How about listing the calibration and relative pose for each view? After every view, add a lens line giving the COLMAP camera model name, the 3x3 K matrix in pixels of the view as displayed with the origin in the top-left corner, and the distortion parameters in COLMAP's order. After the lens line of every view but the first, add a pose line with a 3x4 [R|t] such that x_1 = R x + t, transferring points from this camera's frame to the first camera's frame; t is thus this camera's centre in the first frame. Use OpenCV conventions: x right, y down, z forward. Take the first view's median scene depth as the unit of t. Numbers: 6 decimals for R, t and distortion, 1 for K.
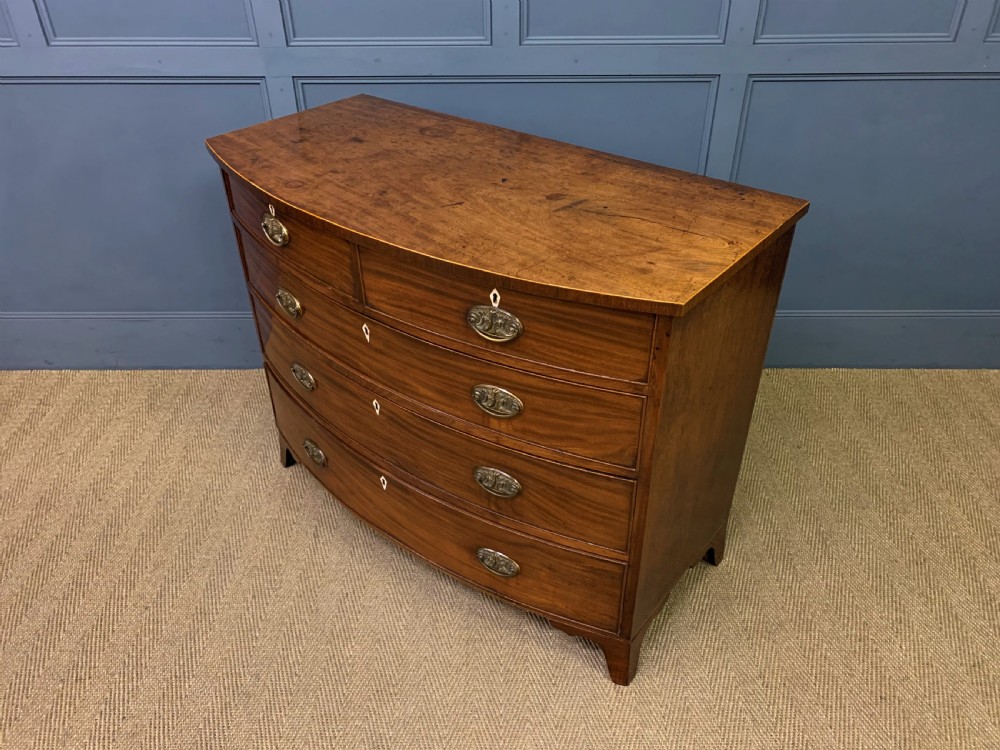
lens RADIAL K [[770.6, 0, 502.7], [0, 770.6, 382.0], [0, 0, 1]] dist [0.017166, -0.000781]
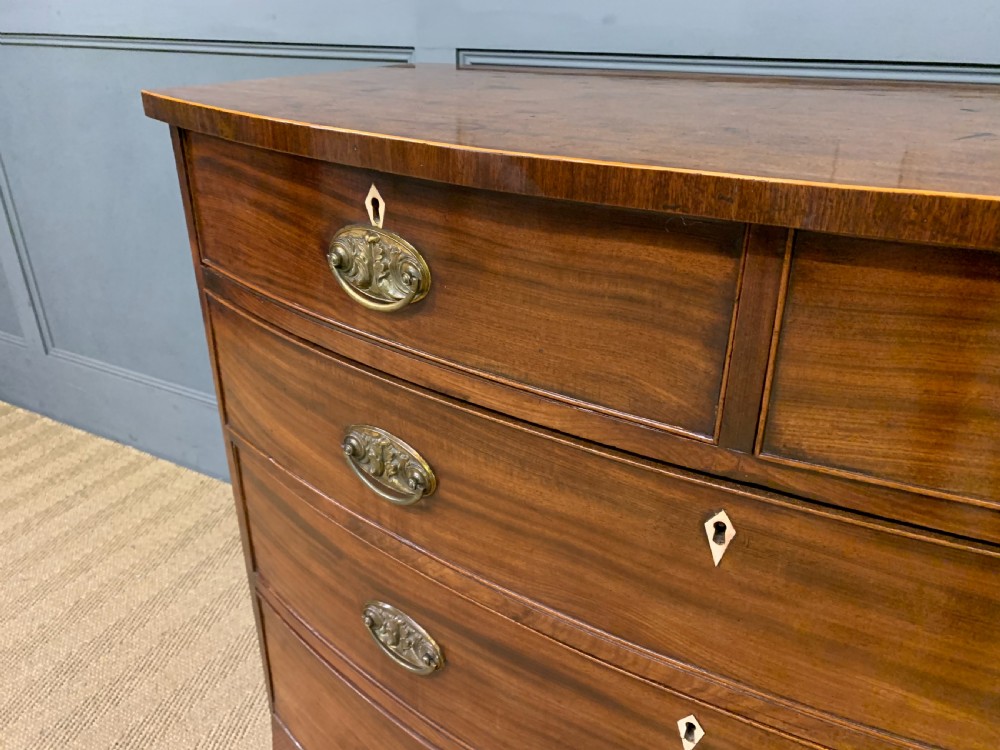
lens RADIAL K [[770.6, 0, 497.4], [0, 770.6, 378.3], [0, 0, 1]] dist [0.017166, -0.000781]
pose [[0.877699, 0.211147, -0.430187, 0.036340], [-0.280731, 0.954083, -0.104479, -0.129649], [0.388374, 0.212468, 0.896673, 0.590766]]
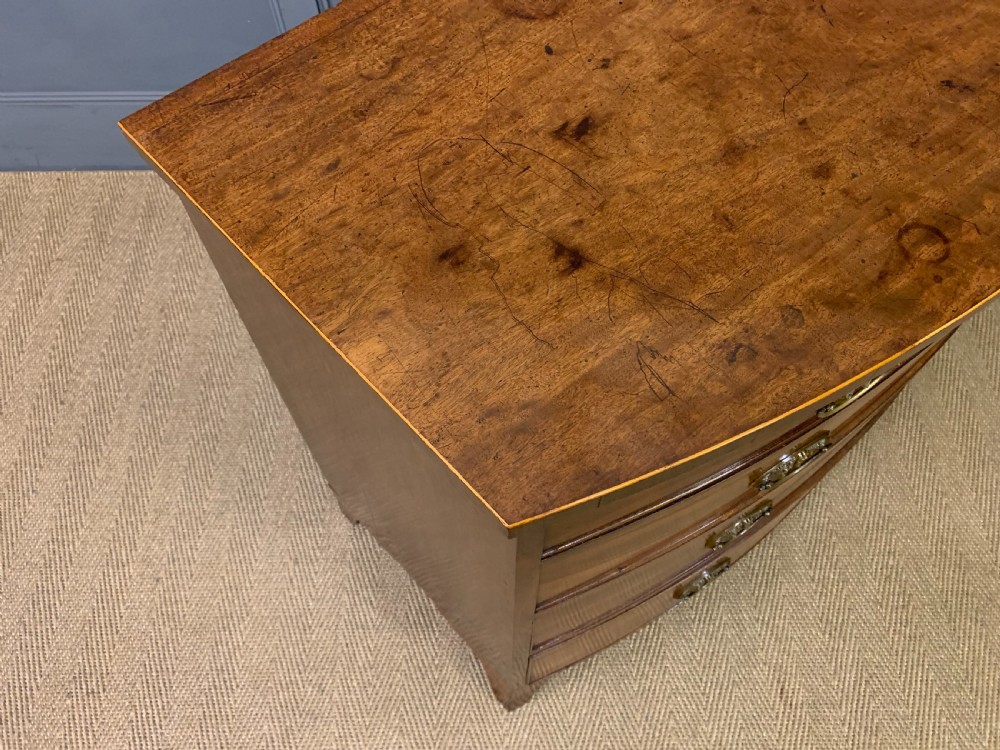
lens RADIAL K [[770.6, 0, 498.5], [0, 770.6, 379.6], [0, 0, 1]] dist [0.017166, -0.000781]
pose [[0.999867, -0.013457, 0.009163, -0.116379], [0.008164, 0.901392, 0.432928, -0.191416], [-0.014085, -0.432796, 0.901382, 0.355071]]
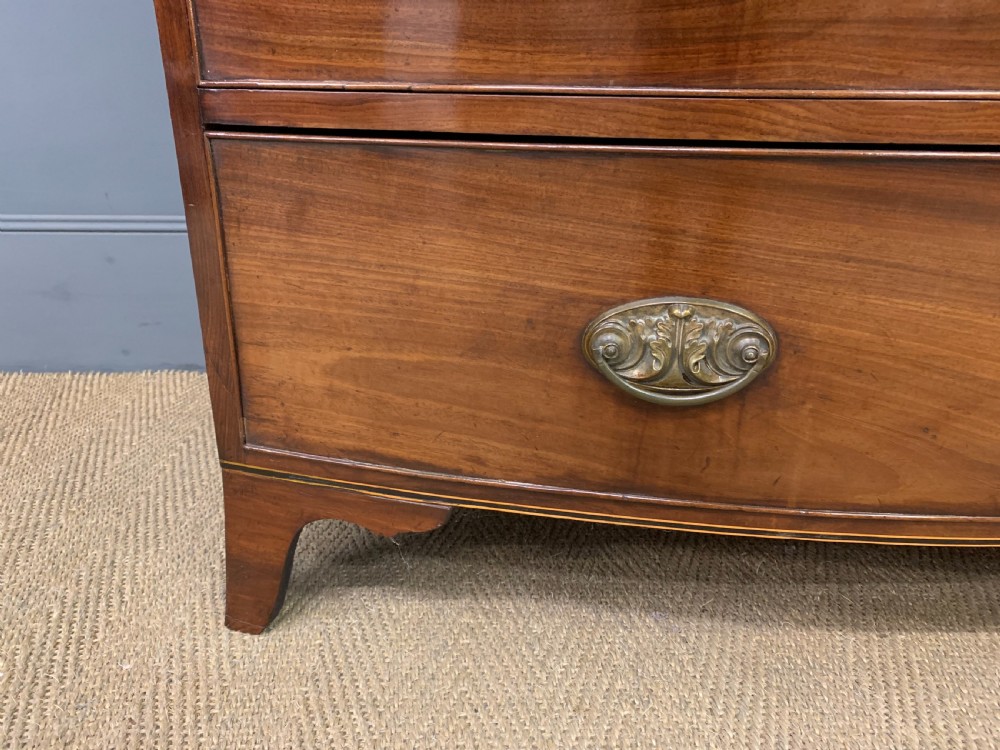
lens RADIAL K [[770.6, 0, 497.7], [0, 770.6, 382.4], [0, 0, 1]] dist [0.017166, -0.000781]
pose [[0.999748, 0.002961, 0.022245, -0.184627], [0.002281, 0.972712, -0.232005, 0.109354], [-0.022325, 0.231997, 0.972460, 0.773648]]
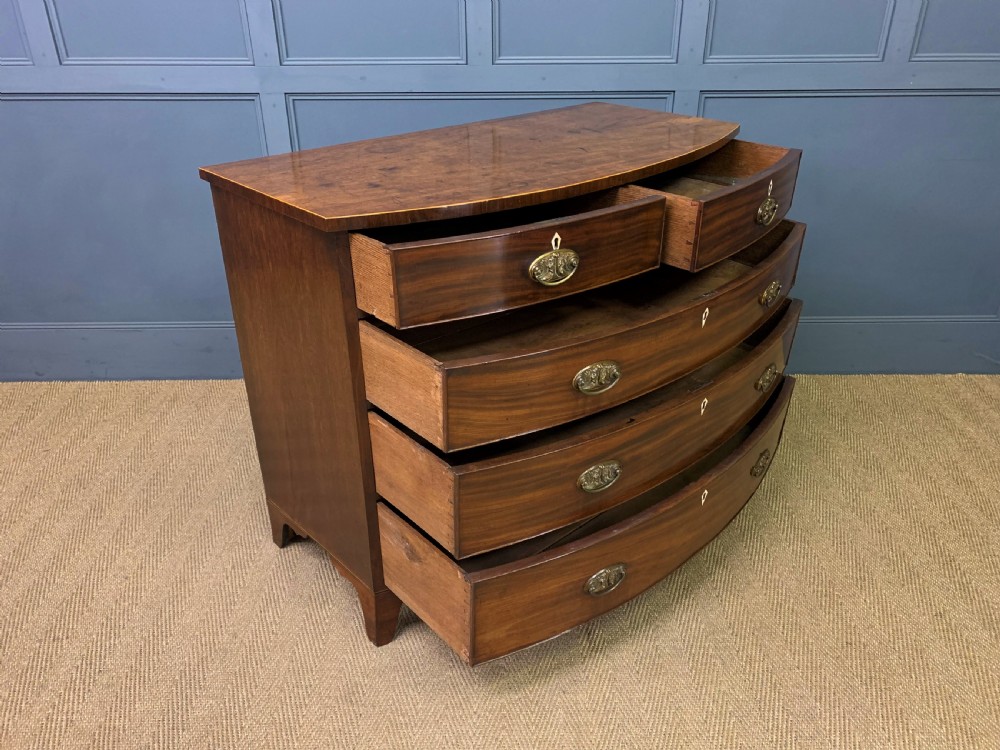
lens RADIAL K [[770.6, 0, 500.2], [0, 770.6, 379.7], [0, 0, 1]] dist [0.017166, -0.000781]
pose [[0.999845, -0.006354, 0.016421, 0.012356], [0.008293, 0.992632, -0.120888, 0.144951], [-0.015532, 0.121005, 0.992530, -0.039888]]
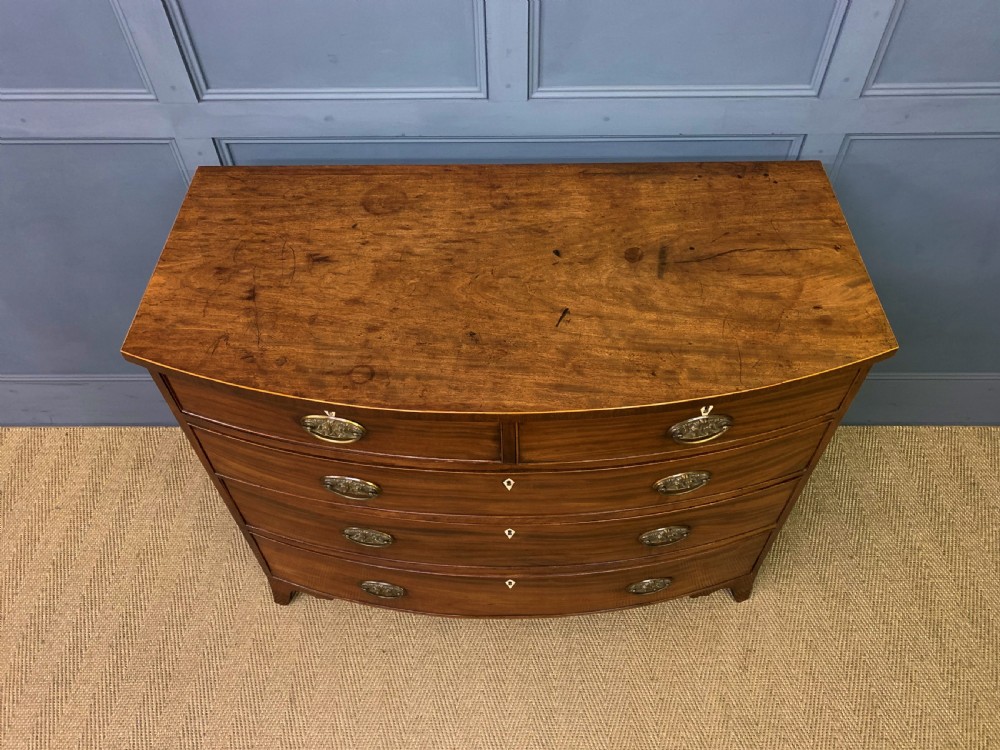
lens RADIAL K [[770.6, 0, 506.7], [0, 770.6, 382.8], [0, 0, 1]] dist [0.017166, -0.000781]
pose [[0.999993, -0.002051, -0.002968, 0.004403], [0.002782, 0.962142, 0.272534, -0.380857], [0.002297, -0.272541, 0.962141, 0.251505]]
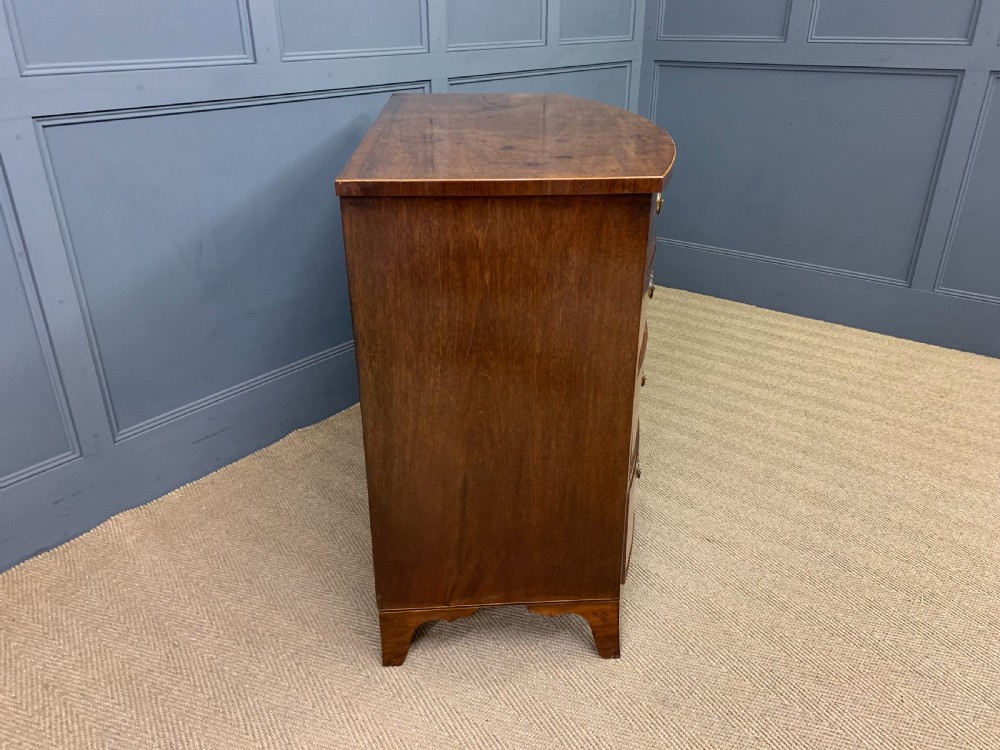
lens RADIAL K [[770.6, 0, 505.9], [0, 770.6, 376.2], [0, 0, 1]] dist [0.017166, -0.000781]
pose [[0.621311, -0.333974, 0.708826, -0.616161], [0.446881, 0.894105, 0.029564, 0.007995], [-0.643638, 0.298393, 0.704764, 0.264684]]
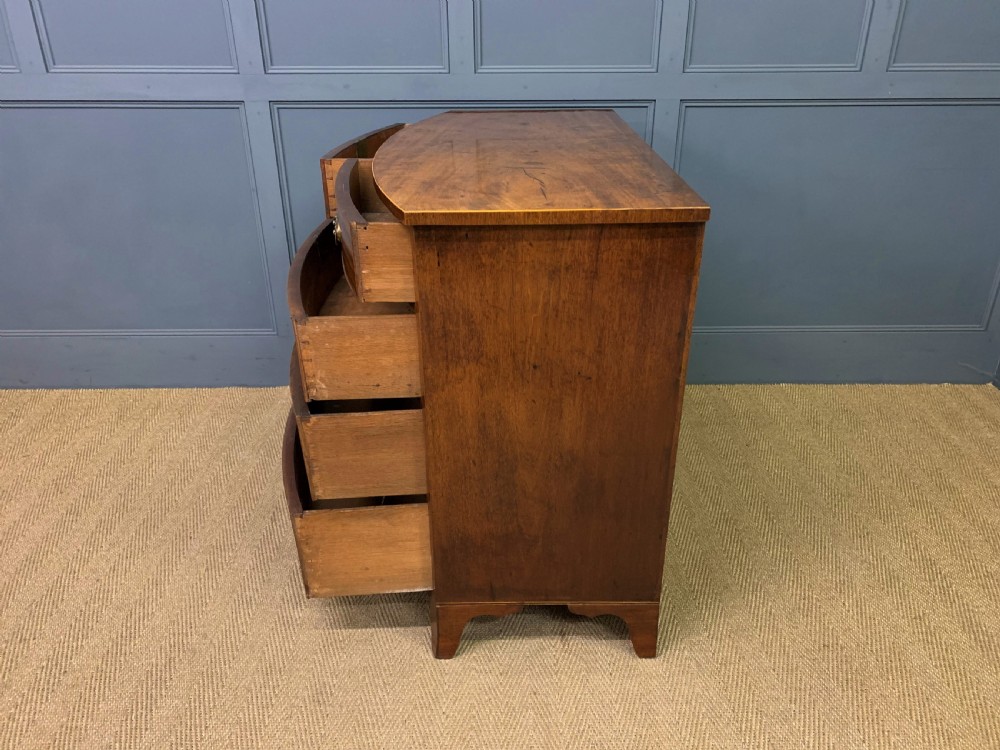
lens RADIAL K [[770.6, 0, 502.0], [0, 770.6, 381.2], [0, 0, 1]] dist [0.017166, -0.000781]
pose [[0.999883, -0.003614, 0.014891, 0.043707], [0.005838, 0.988336, -0.152180, 0.174033], [-0.014168, 0.152249, 0.988241, -0.034034]]
